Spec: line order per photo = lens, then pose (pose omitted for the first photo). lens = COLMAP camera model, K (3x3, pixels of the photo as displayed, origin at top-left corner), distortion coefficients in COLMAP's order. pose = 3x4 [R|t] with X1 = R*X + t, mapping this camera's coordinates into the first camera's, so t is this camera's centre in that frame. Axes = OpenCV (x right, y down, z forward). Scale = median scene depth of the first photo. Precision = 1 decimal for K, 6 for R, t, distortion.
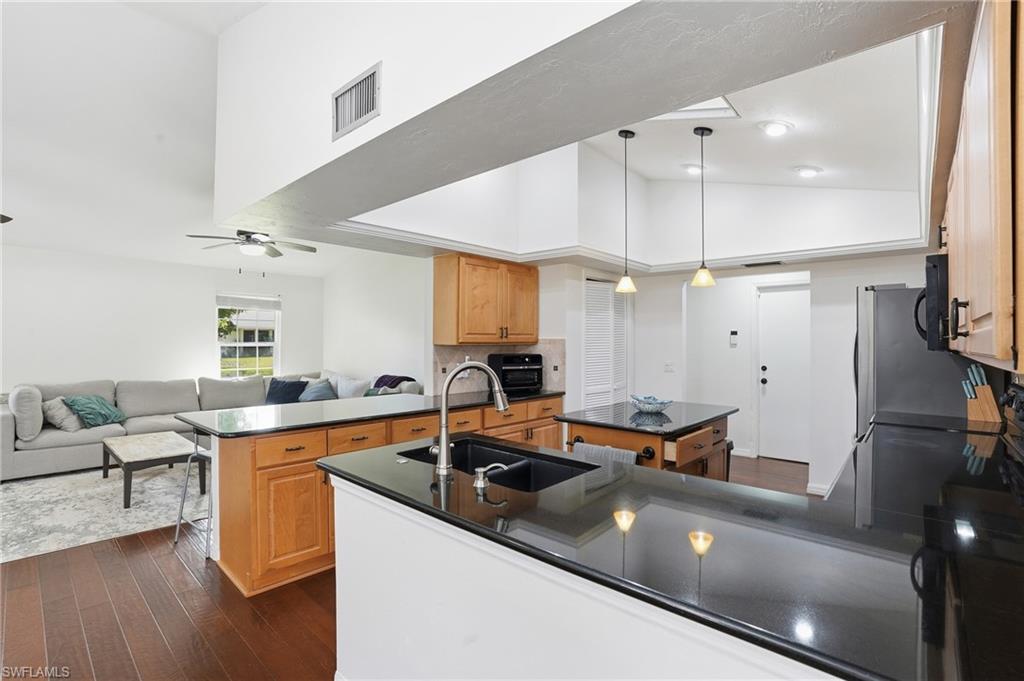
lens RADIAL K [[473.6, 0, 512.0], [0, 473.6, 340.5], [0, 0, 1]] dist [-0.066509, 0.023961]
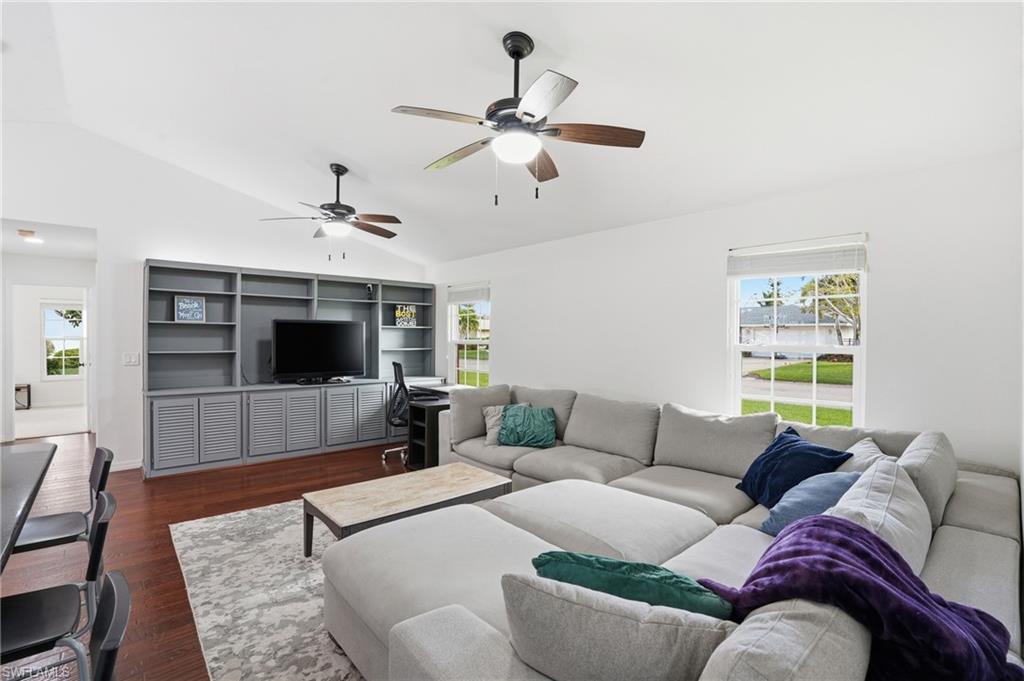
lens RADIAL K [[473.6, 0, 512.0], [0, 473.6, 340.5], [0, 0, 1]] dist [-0.066509, 0.023961]
pose [[-0.108283, 0.001657, -0.994119, -0.091312], [-0.005436, 0.999983, 0.002259, 0.000441], [0.994105, 0.005648, -0.108272, 1.227150]]
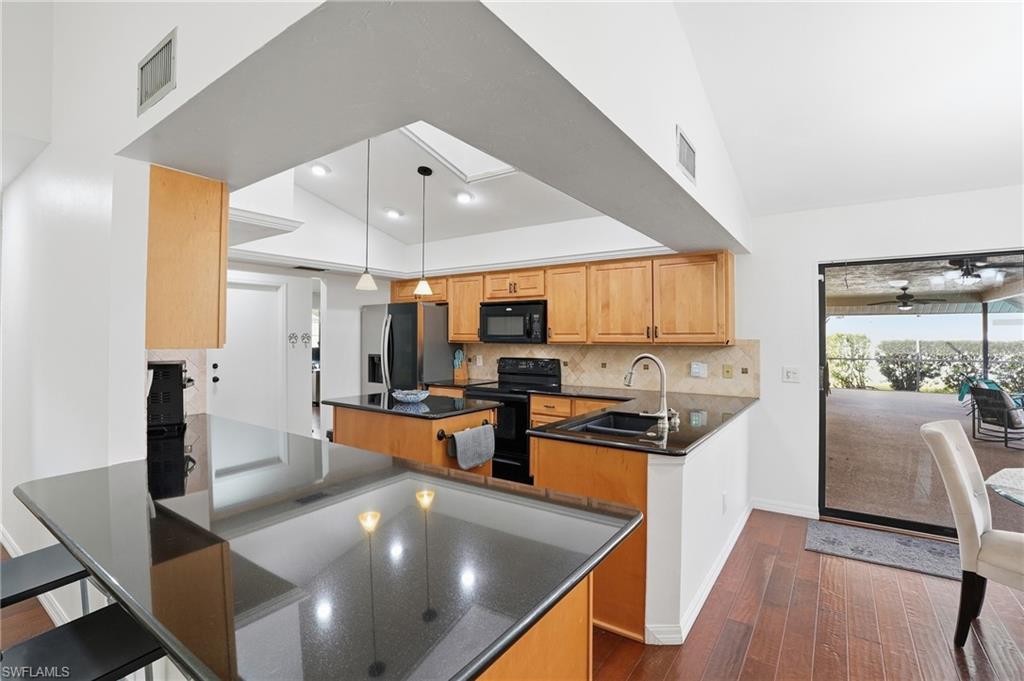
lens RADIAL K [[473.6, 0, 512.0], [0, 473.6, 340.5], [0, 0, 1]] dist [-0.066509, 0.023961]
pose [[-0.129811, -0.011148, 0.991476, -0.627992], [-0.003042, 0.999937, 0.010845, -0.006446], [-0.991534, -0.001608, -0.129836, 0.666675]]
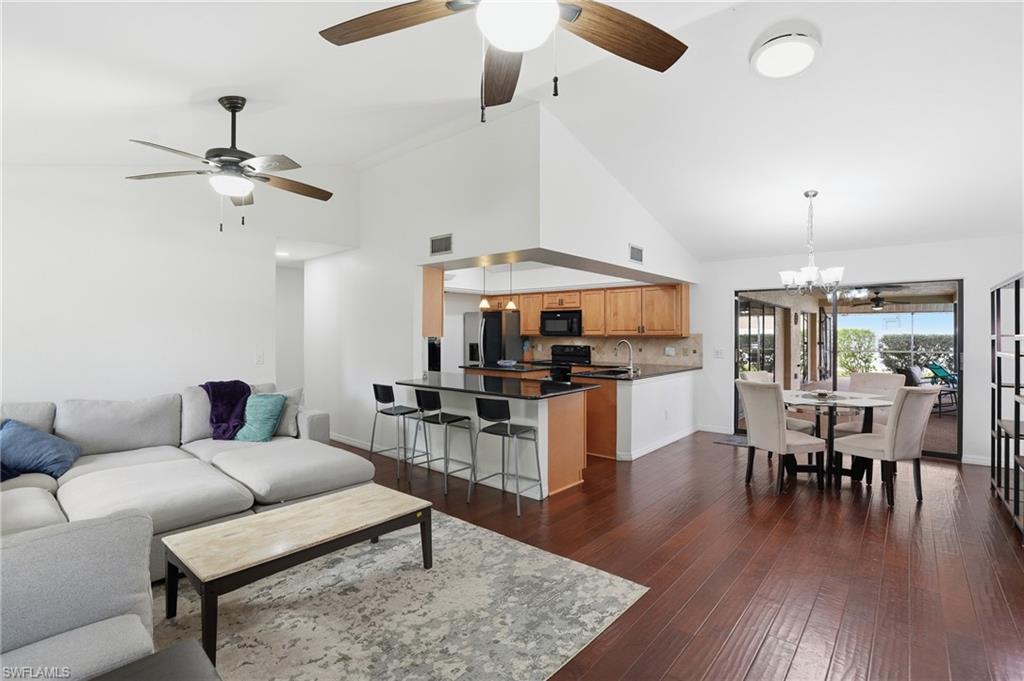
lens RADIAL K [[478.3, 0, 510.5], [0, 478.3, 337.7], [0, 0, 1]] dist [-0.070150, 0.025291]
pose [[-0.026668, -0.014996, 0.999532, -1.372035], [-0.001299, 0.999887, 0.014966, -0.009144], [-0.999644, -0.000899, -0.026684, 0.764825]]
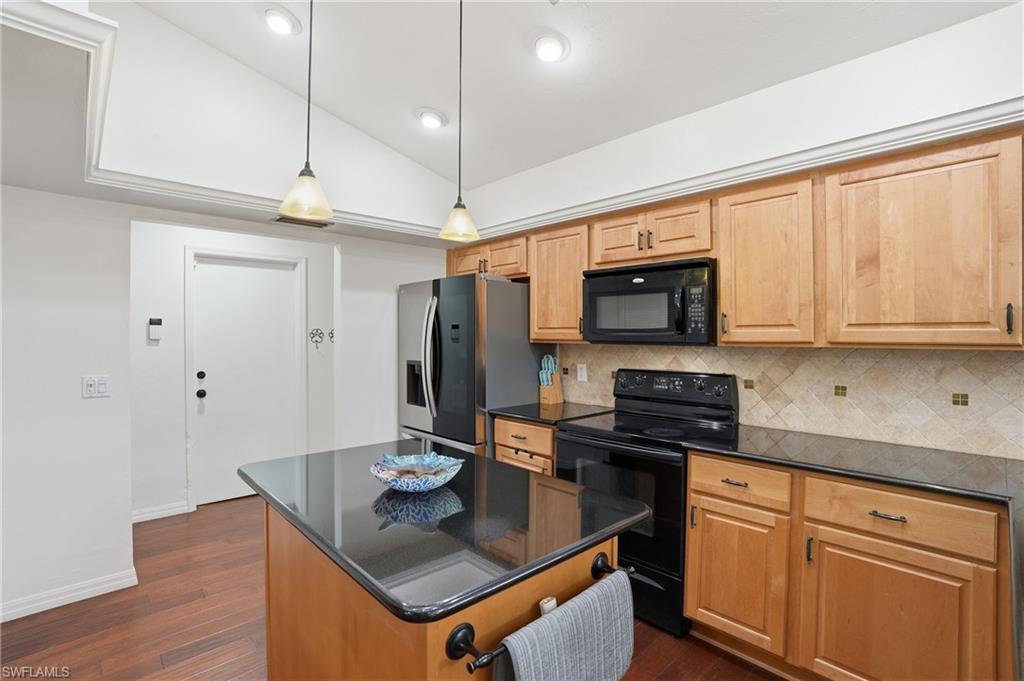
lens RADIAL K [[473.6, 0, 512.0], [0, 473.6, 340.5], [0, 0, 1]] dist [-0.066509, 0.023961]
pose [[0.081040, -0.013496, 0.996619, -0.118444], [-0.001586, 0.999905, 0.013670, -0.000516], [-0.996710, -0.002689, 0.081011, 0.638391]]
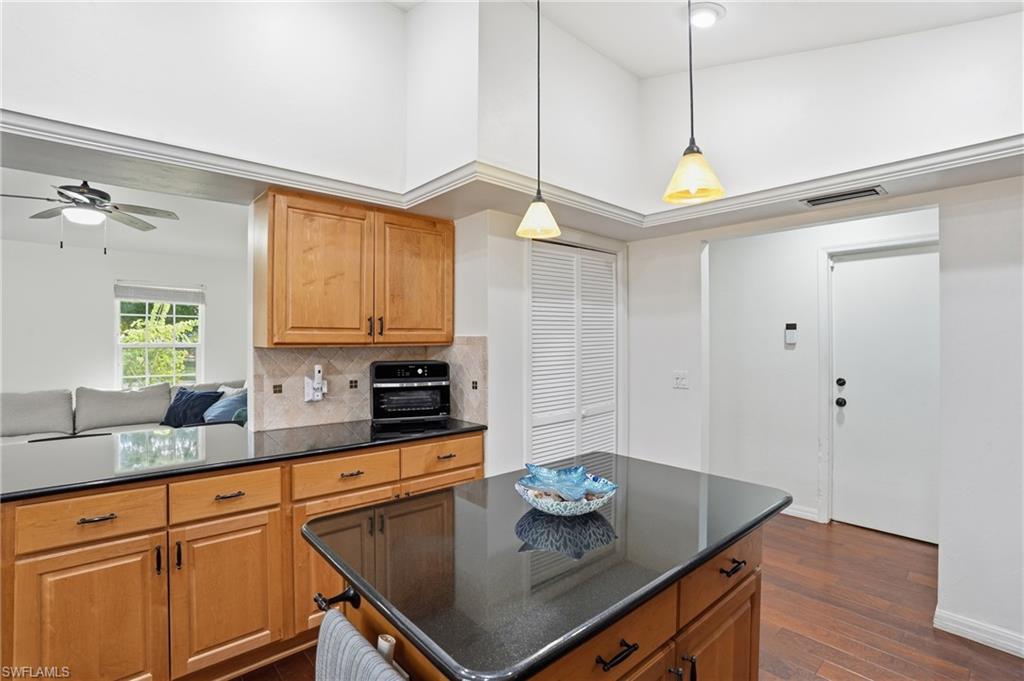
lens RADIAL K [[473.6, 0, 512.0], [0, 473.6, 340.5], [0, 0, 1]] dist [-0.066509, 0.023961]
pose [[0.993920, -0.003766, -0.110038, 0.216019], [0.003880, 0.999992, 0.000814, 0.001484], [0.110034, -0.001236, 0.993927, 0.427009]]
